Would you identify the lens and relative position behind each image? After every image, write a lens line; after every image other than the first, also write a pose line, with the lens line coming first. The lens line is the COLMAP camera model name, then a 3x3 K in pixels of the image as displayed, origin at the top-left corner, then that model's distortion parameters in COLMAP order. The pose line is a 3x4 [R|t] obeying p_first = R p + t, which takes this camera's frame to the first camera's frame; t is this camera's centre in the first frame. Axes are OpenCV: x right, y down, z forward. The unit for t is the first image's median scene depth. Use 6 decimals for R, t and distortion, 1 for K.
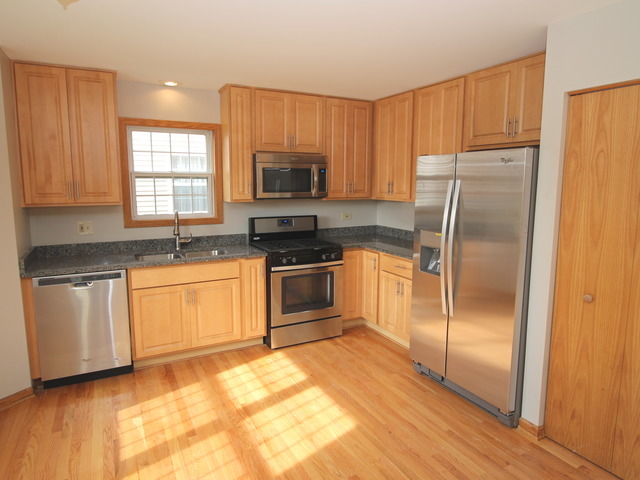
lens RADIAL K [[404.6, 0, 319.1], [0, 404.6, 237.6], [0, 0, 1]] dist [0.010675, -0.000351]
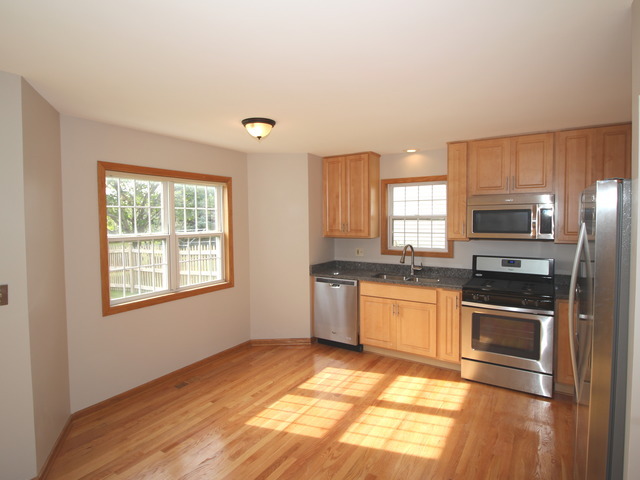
lens RADIAL K [[359.7, 0, 319.2], [0, 359.7, 237.9], [0, 0, 1]] dist [-0.006917, -0.003069]
pose [[0.489115, 0.037845, -0.871398, 0.558750], [-0.116920, 0.992886, -0.022506, -0.029314], [0.864347, 0.112892, 0.490061, 0.186713]]
